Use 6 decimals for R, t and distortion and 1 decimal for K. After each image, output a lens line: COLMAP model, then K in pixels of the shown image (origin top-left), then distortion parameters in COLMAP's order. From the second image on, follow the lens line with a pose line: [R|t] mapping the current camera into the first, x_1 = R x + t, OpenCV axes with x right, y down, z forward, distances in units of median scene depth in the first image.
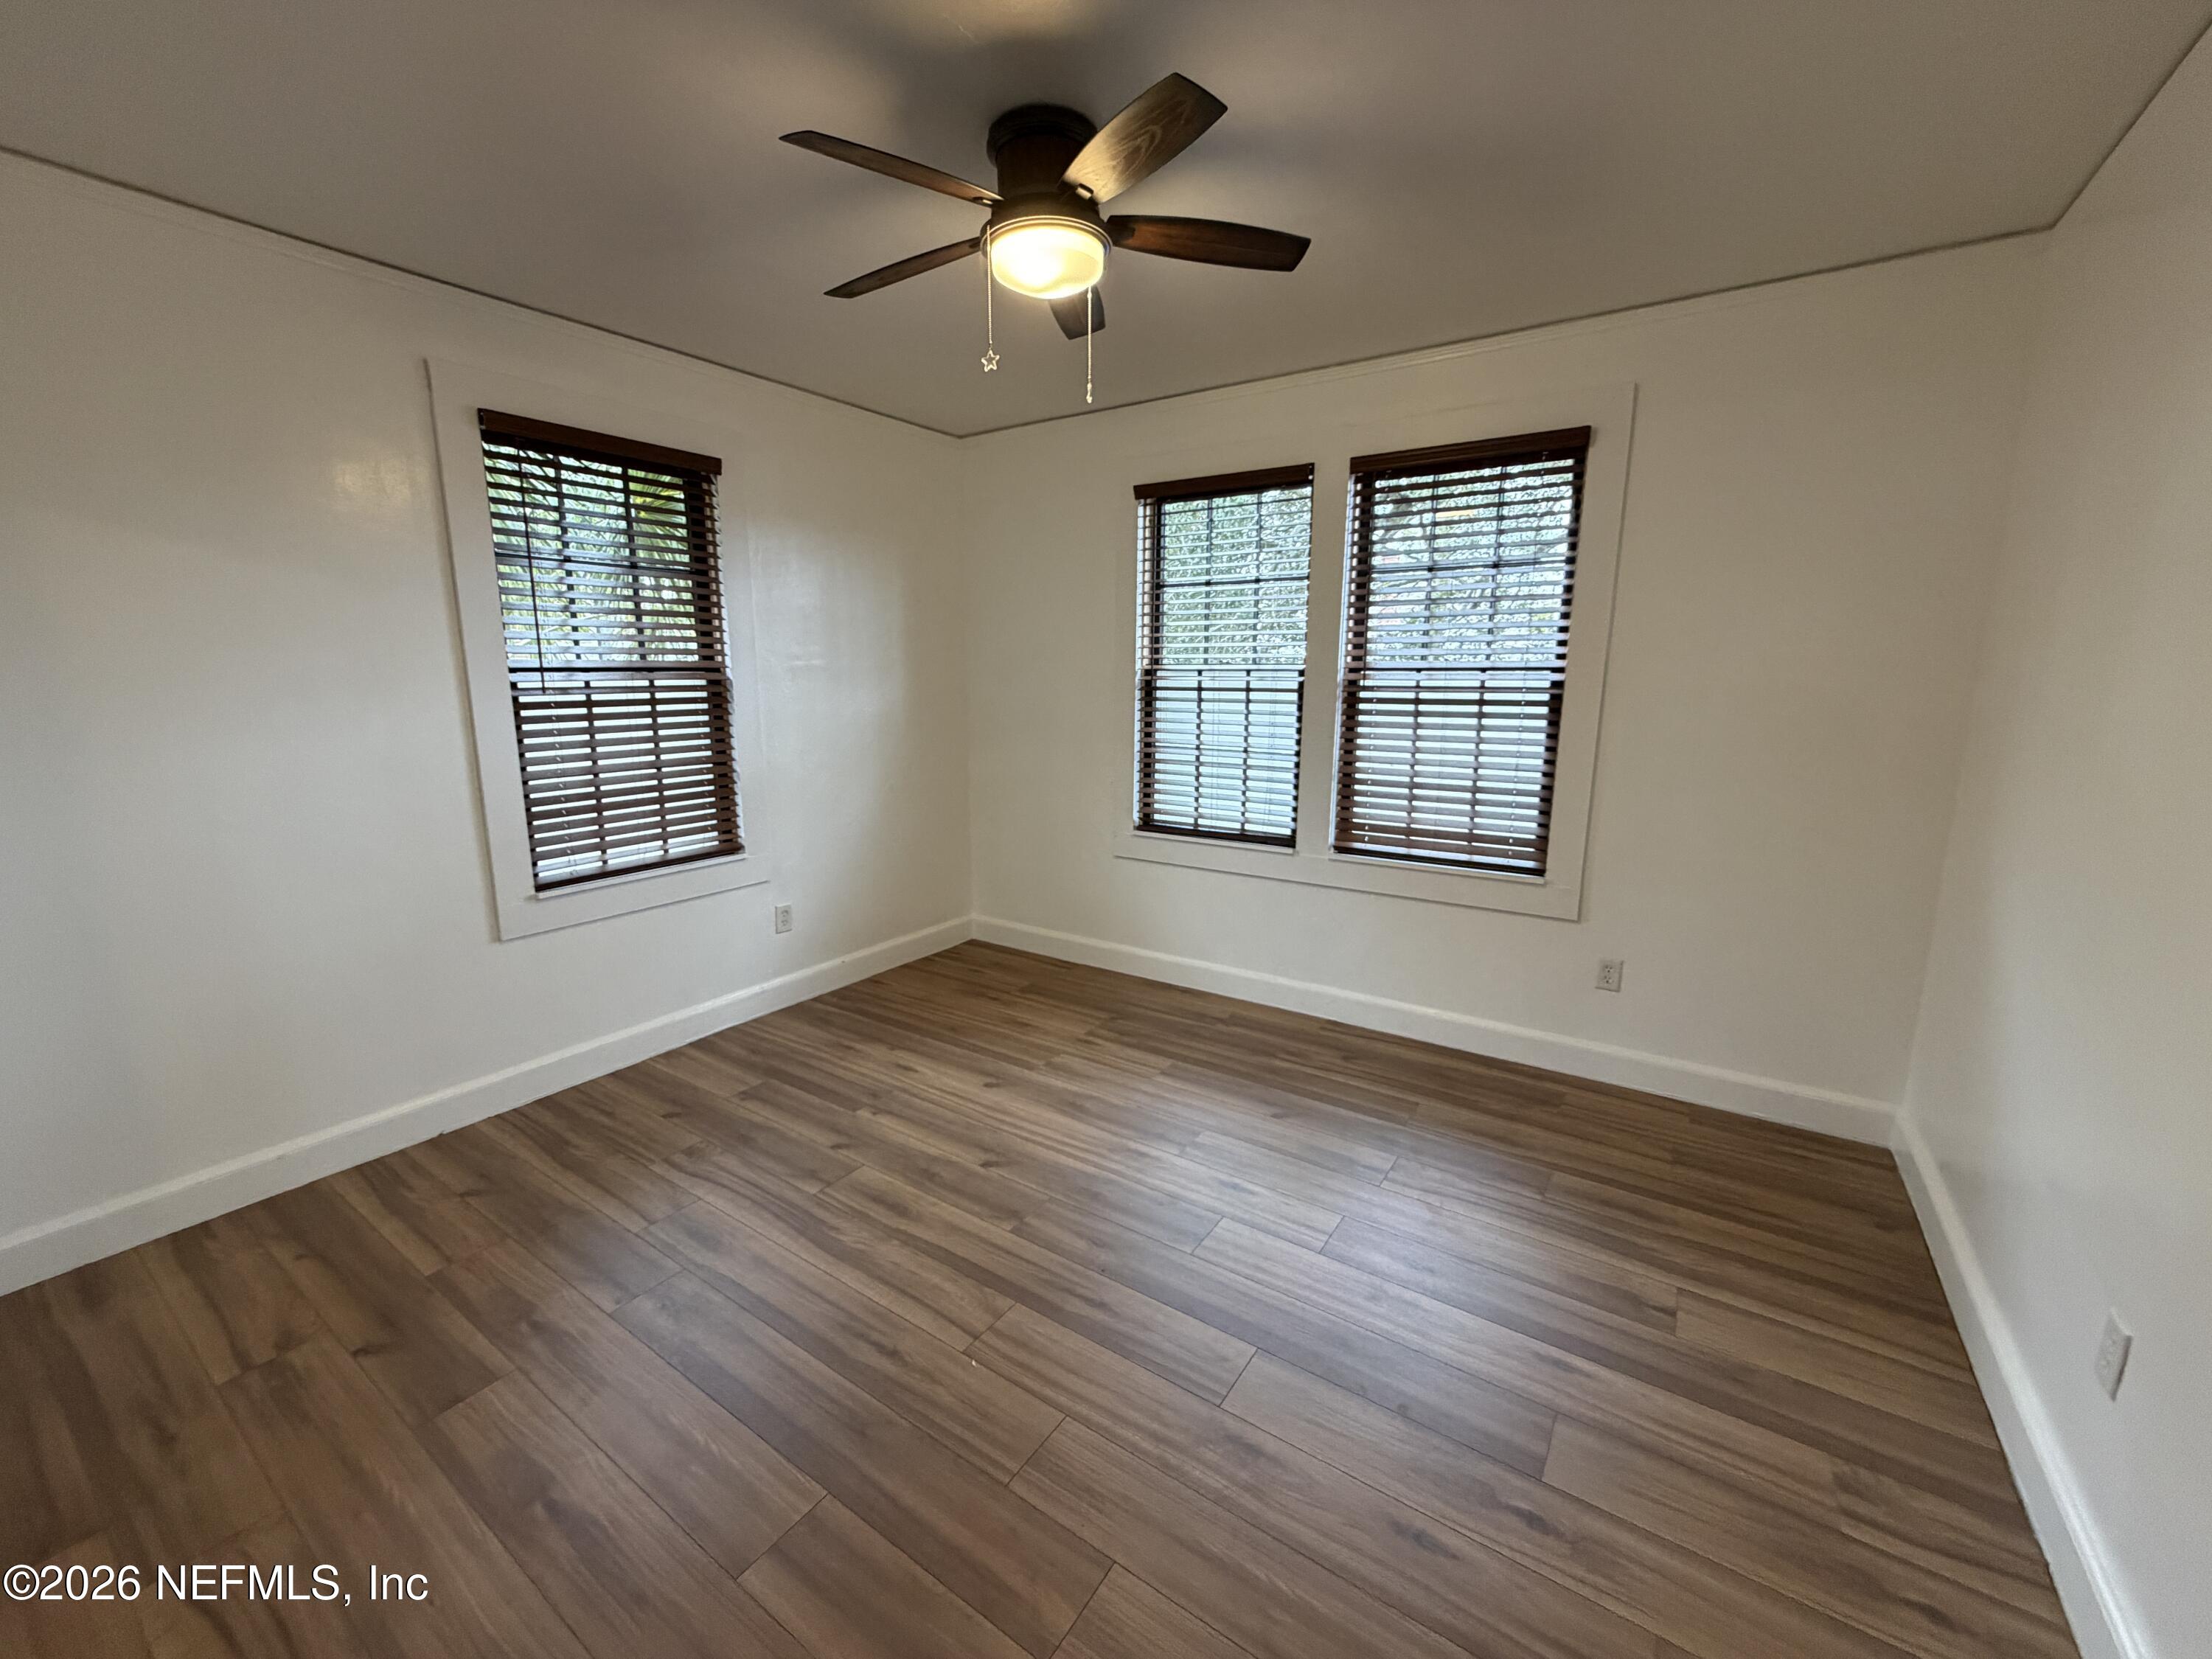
lens RADIAL K [[881.8, 0, 1098.3], [0, 881.8, 828.7], [0, 0, 1]] dist [0.001305, -0.000276]
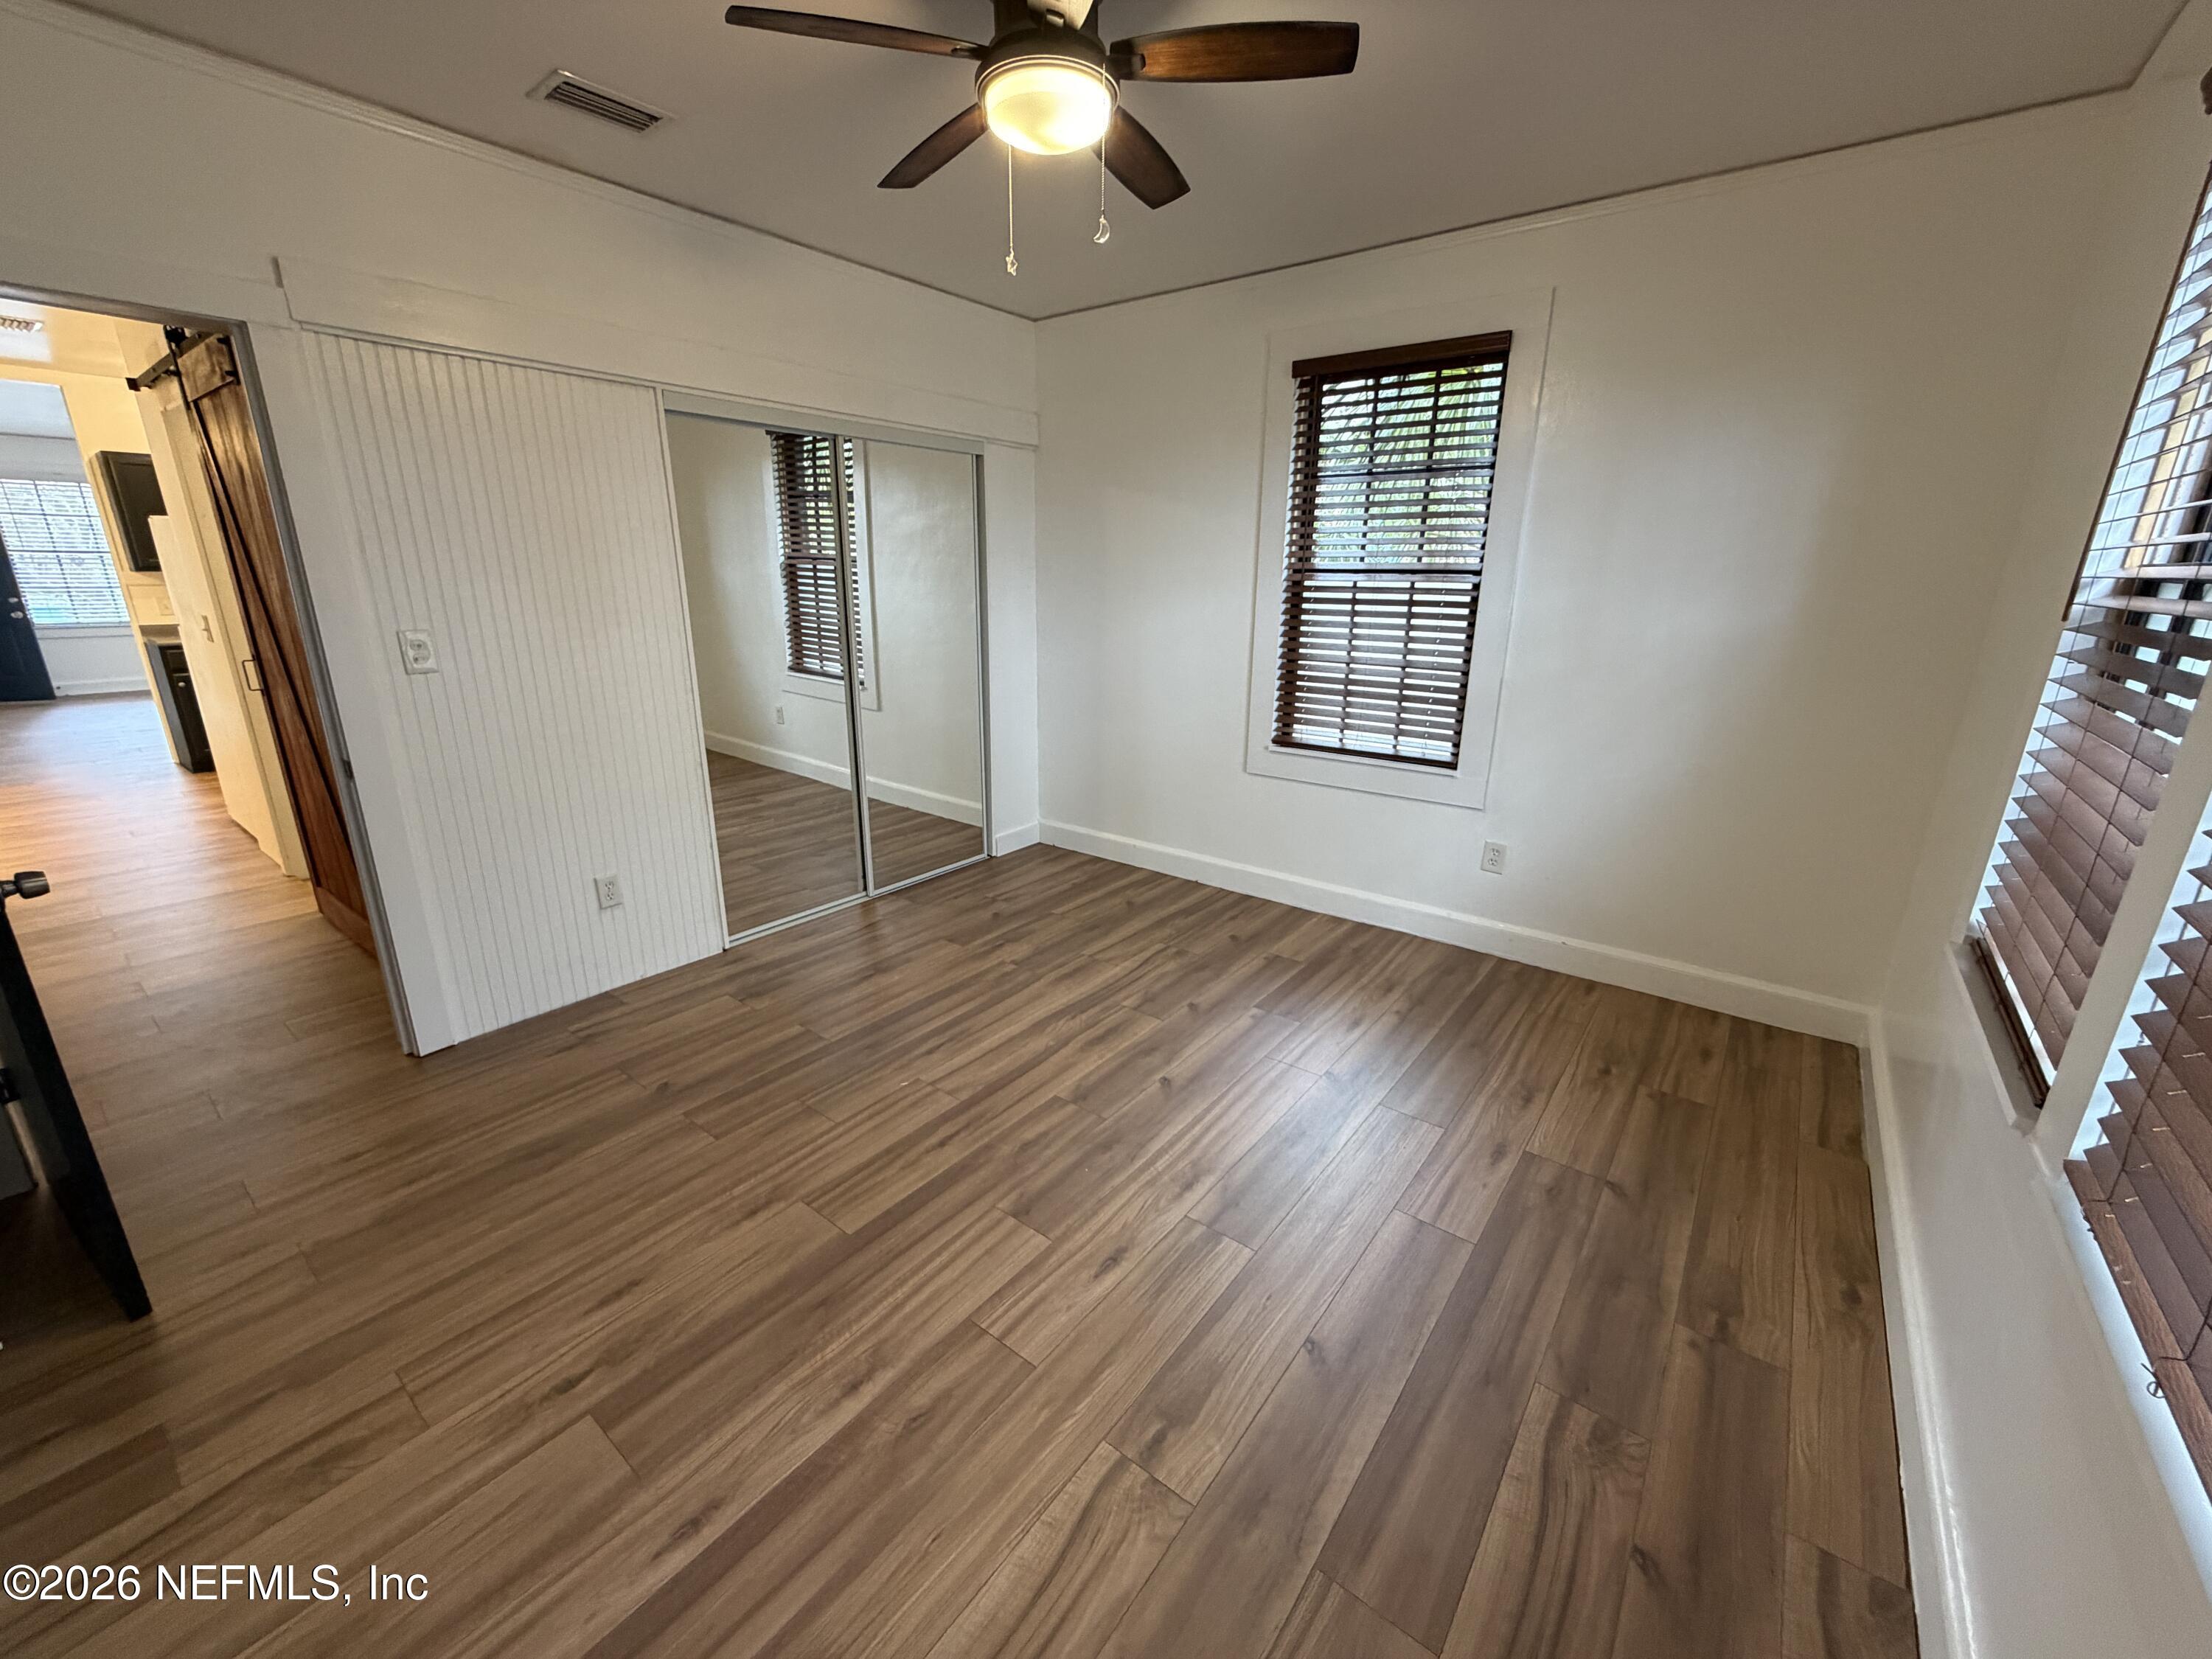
lens RADIAL K [[881.8, 0, 1100.2], [0, 881.8, 825.7], [0, 0, 1]] dist [0.001305, -0.000276]
pose [[-0.057628, 0.281555, -0.957813, 0.615829], [-0.183791, 0.940017, 0.287382, -0.133859], [0.981275, 0.192599, -0.002424, 0.717805]]
